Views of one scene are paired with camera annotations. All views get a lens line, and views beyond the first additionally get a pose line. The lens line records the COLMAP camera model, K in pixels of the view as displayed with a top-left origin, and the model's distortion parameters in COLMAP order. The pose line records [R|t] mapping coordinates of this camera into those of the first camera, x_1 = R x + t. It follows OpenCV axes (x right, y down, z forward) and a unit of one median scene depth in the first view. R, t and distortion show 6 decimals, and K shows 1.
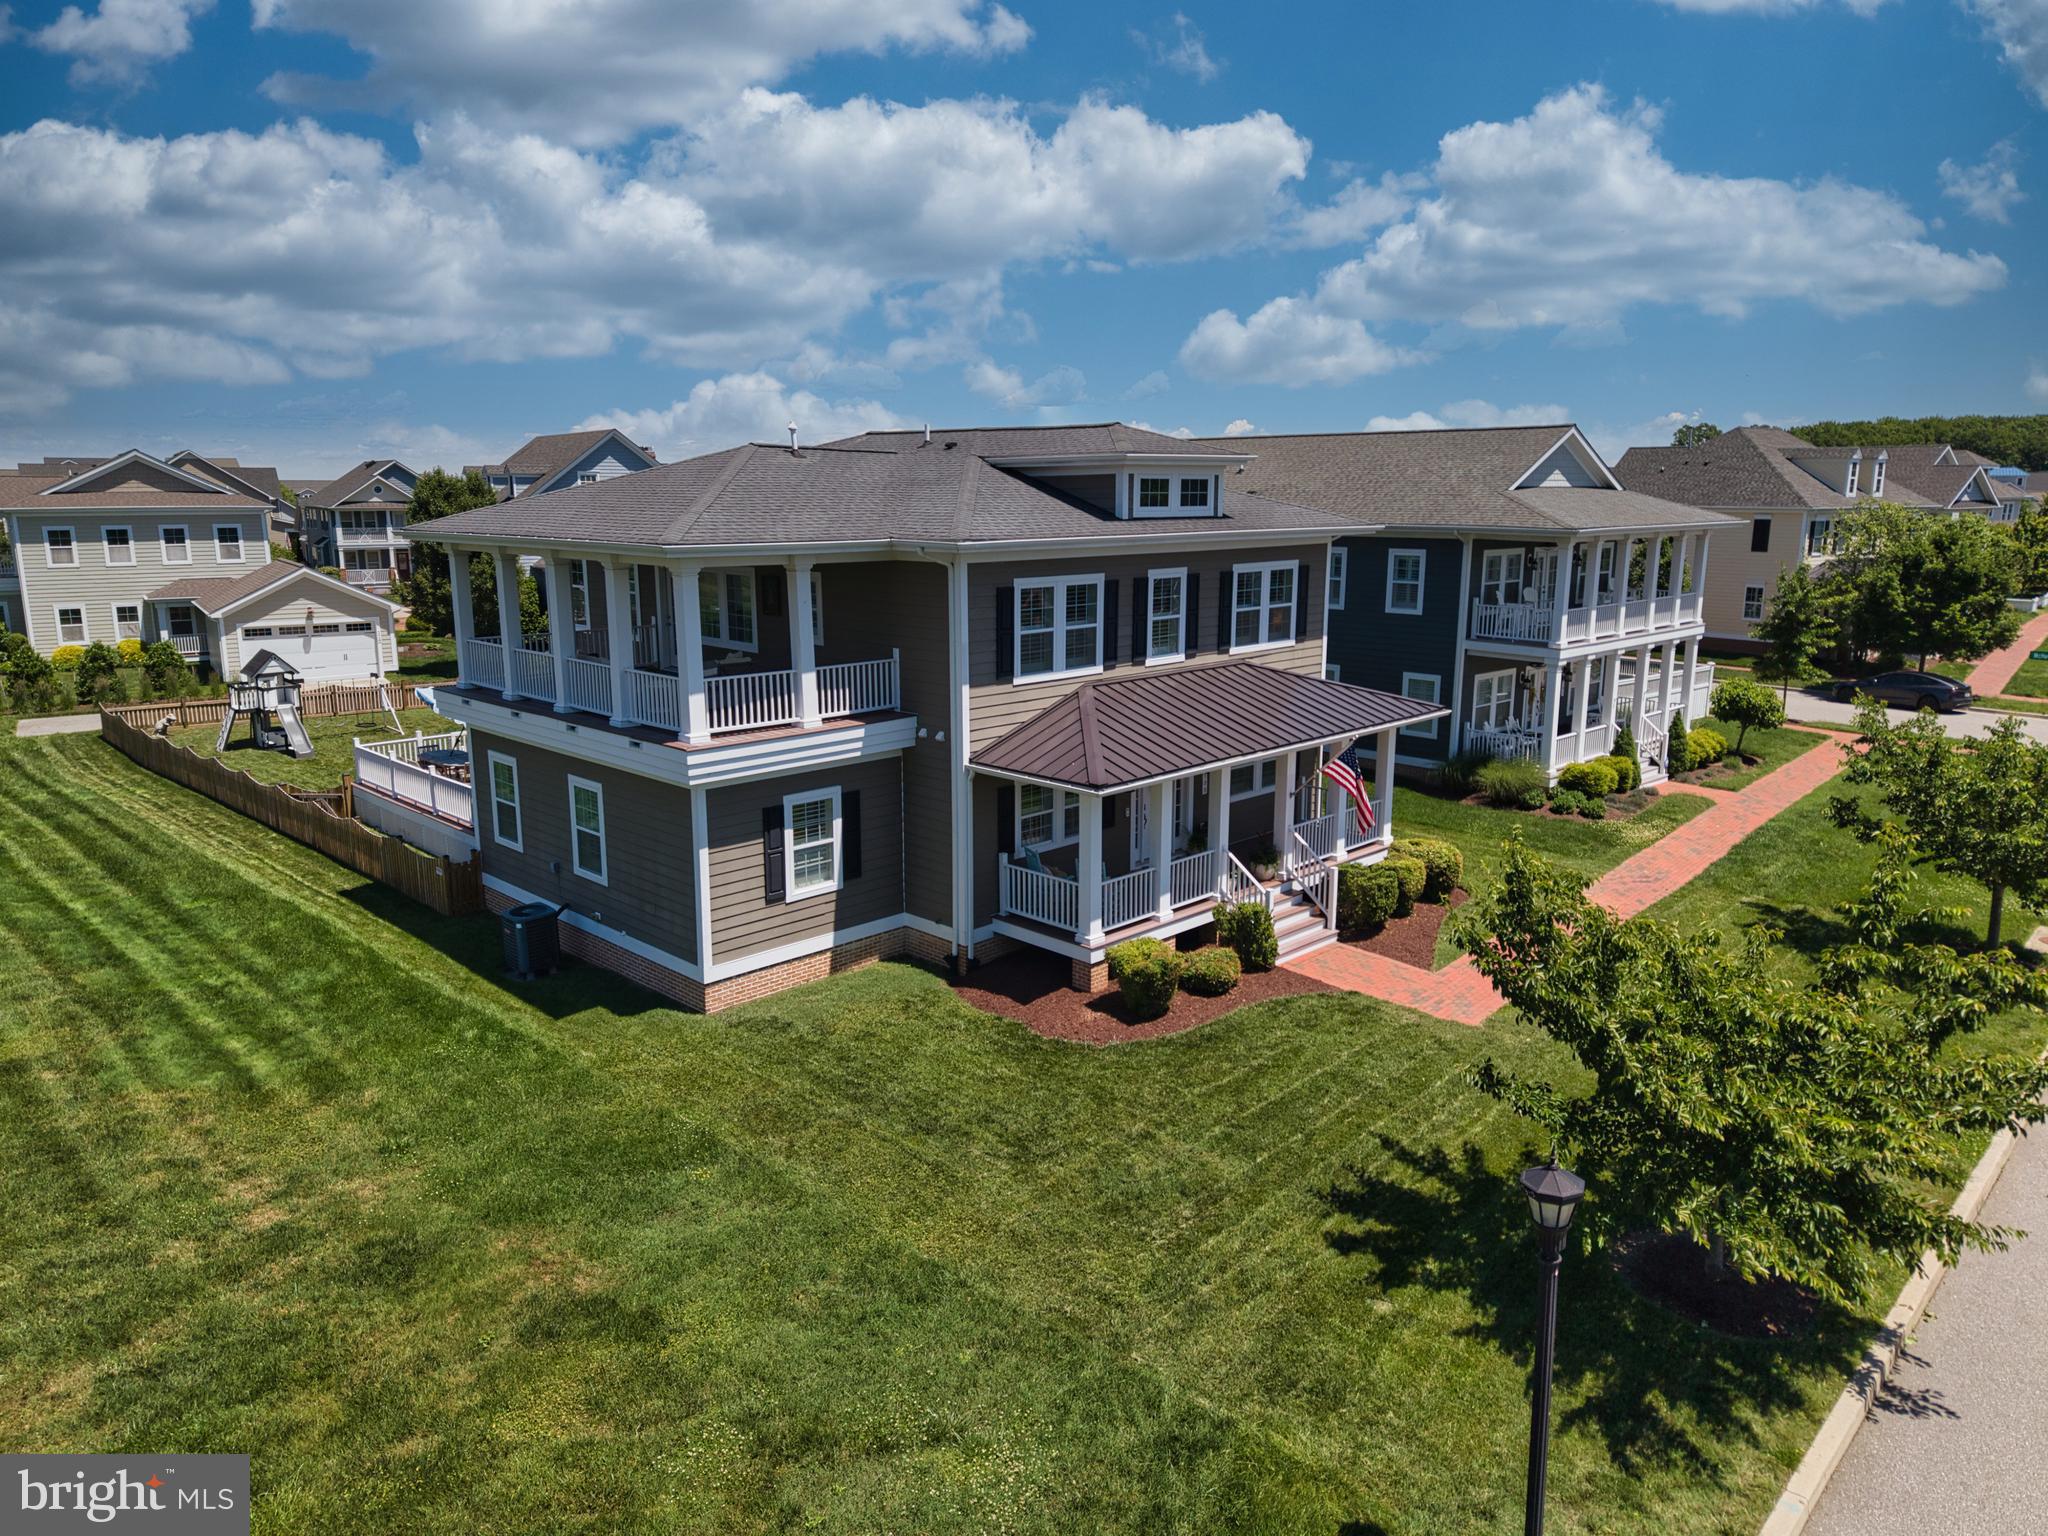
lens RADIAL K [[1362.0, 0, 1024.0], [0, 1362.0, 768.0], [0, 0, 1]] dist [0.089549, -0.127033]
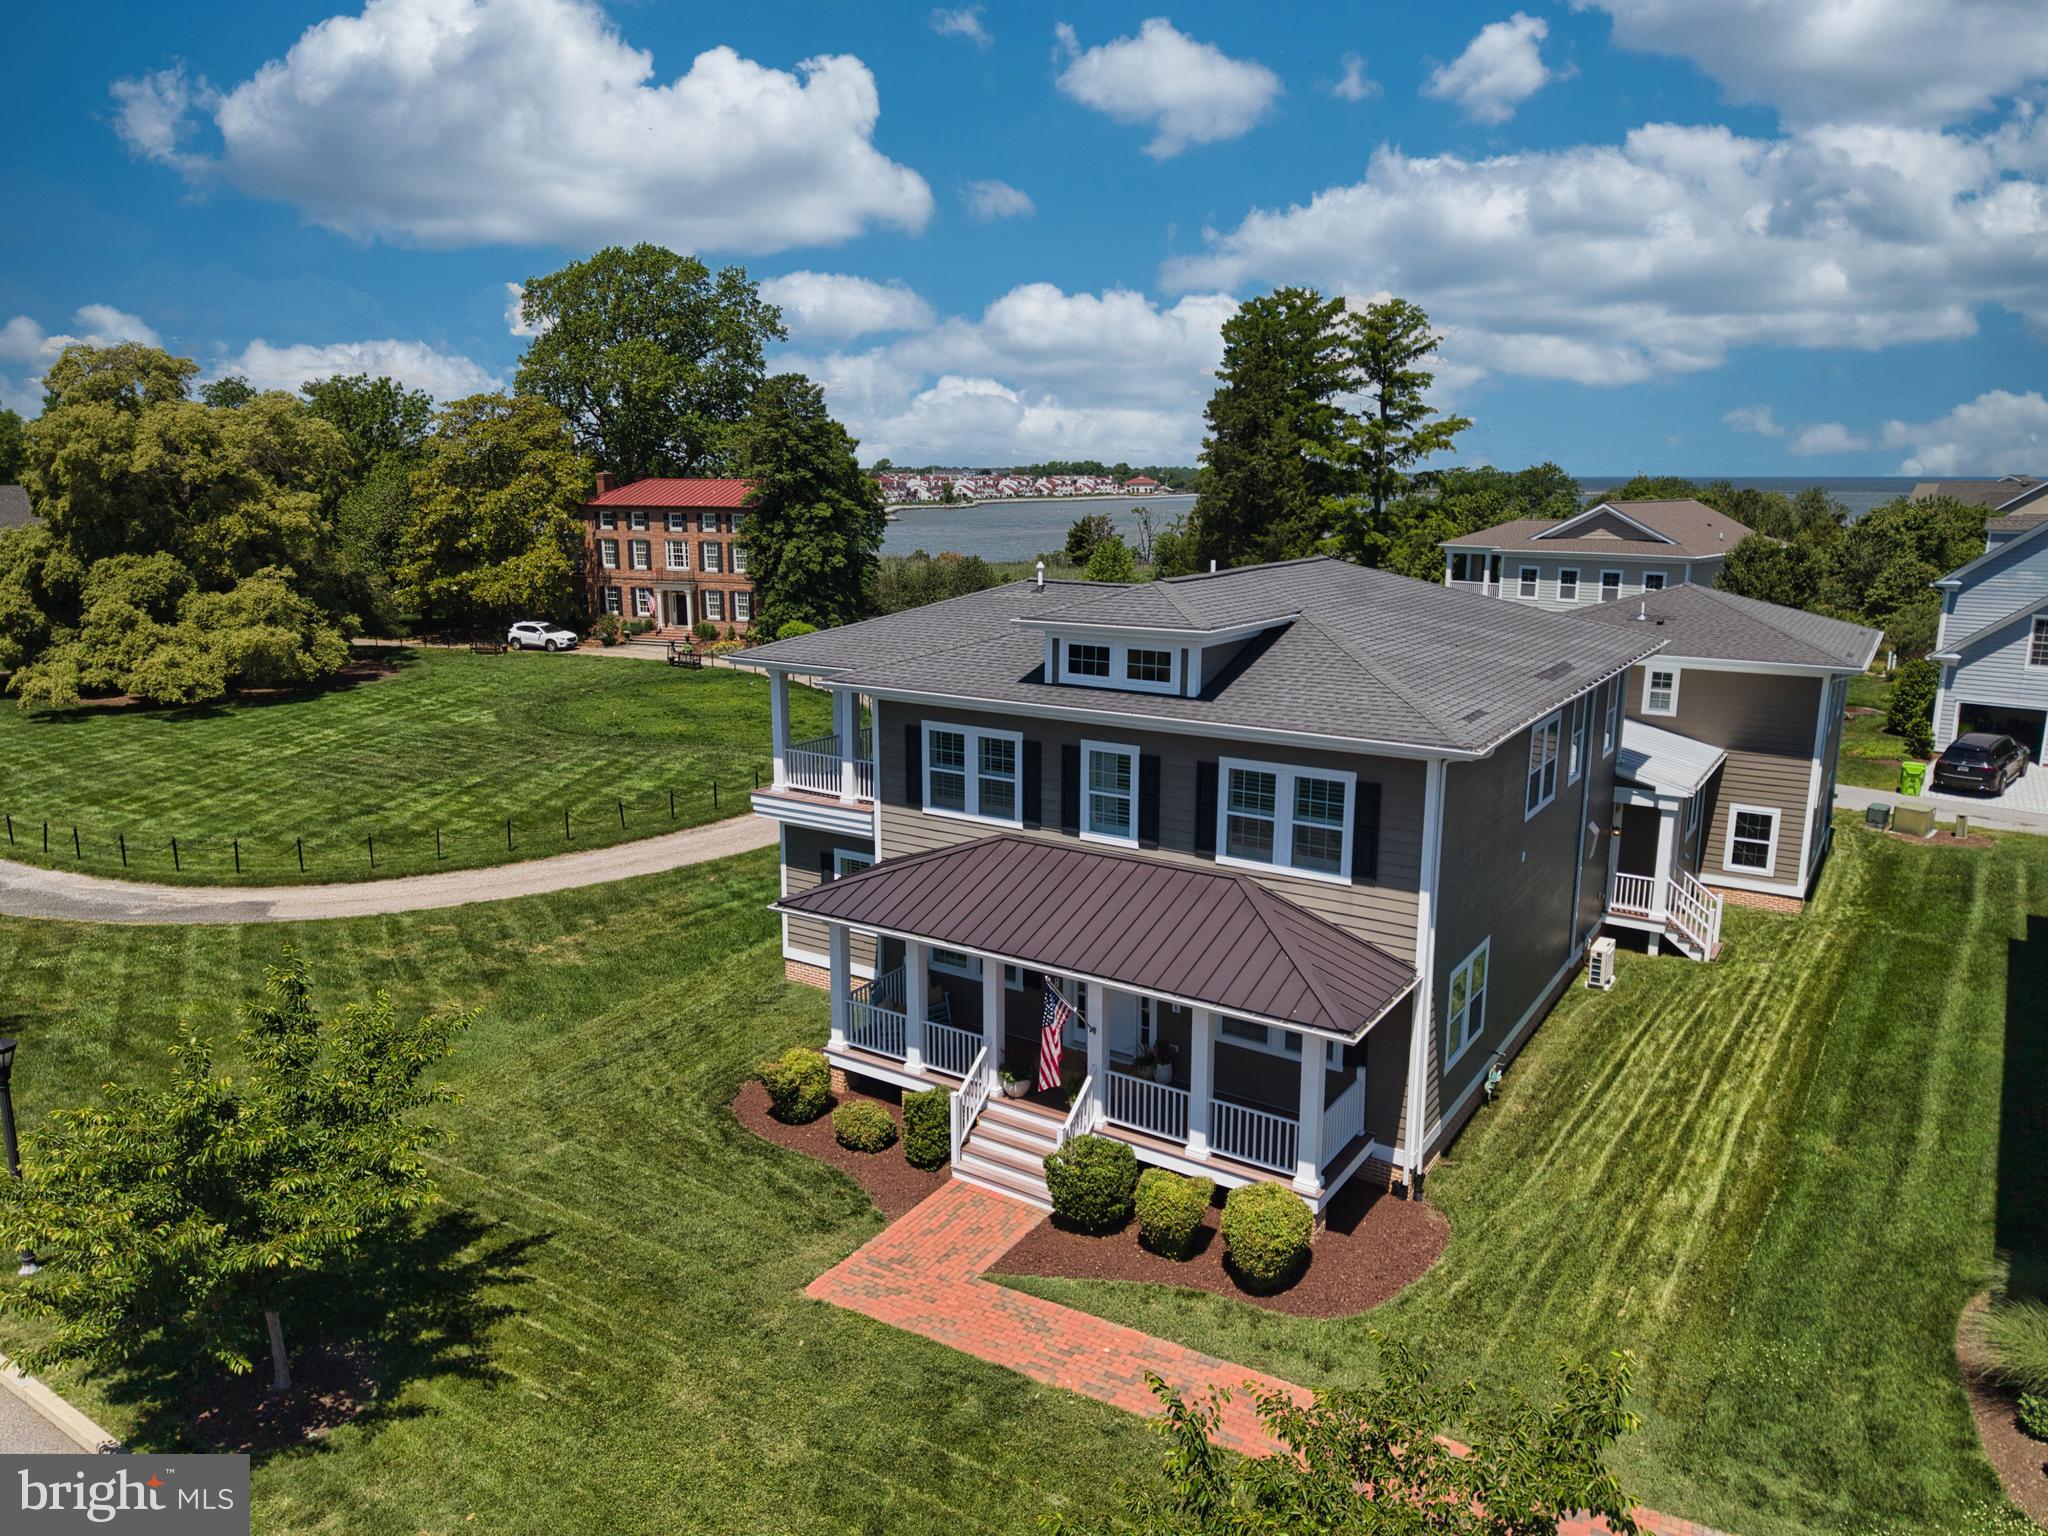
lens RADIAL K [[1379.0, 0, 1027.2], [0, 1379.0, 746.4], [0, 0, 1]] dist [0.041778, -0.041090]
pose [[0.202116, 0.189895, -0.960775, 1.072420], [-0.198310, 0.968635, 0.149730, -0.297186], [0.959074, 0.160269, 0.233435, 0.808508]]
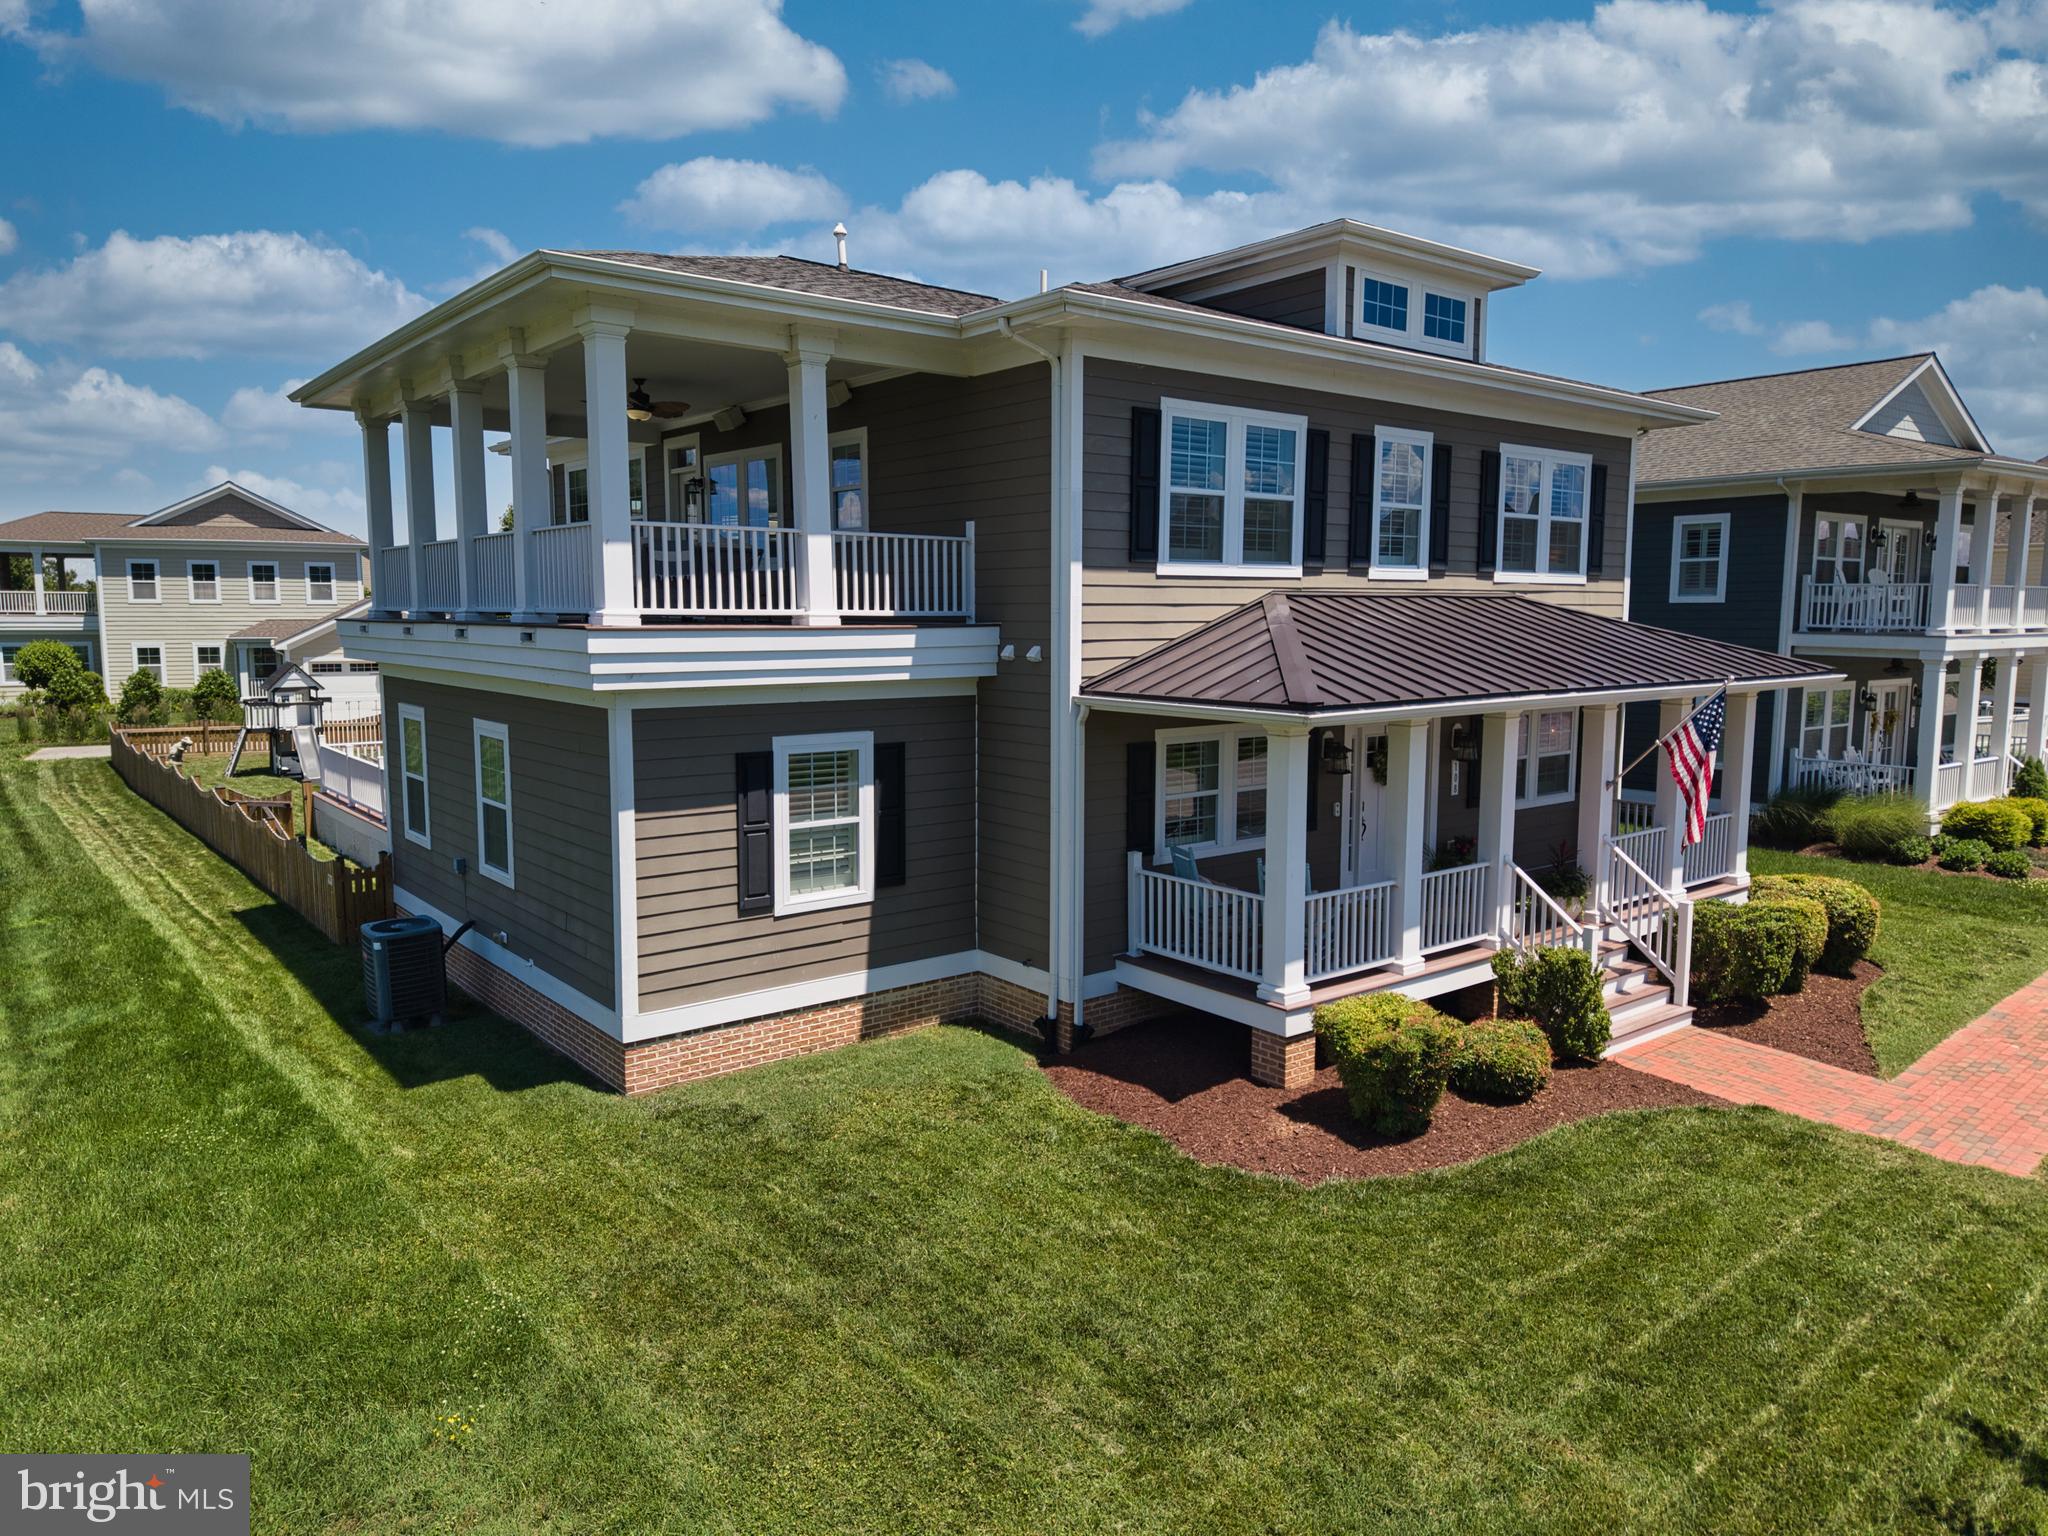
lens RADIAL K [[1372.8, 0, 1024.0], [0, 1372.8, 768.0], [0, 0, 1]] dist [0.030944, -0.034489]
pose [[0.993648, 0.015307, -0.111485, 0.002765], [-0.024884, 0.996068, -0.085024, 0.079122], [0.109745, 0.087258, 0.990122, 0.389101]]
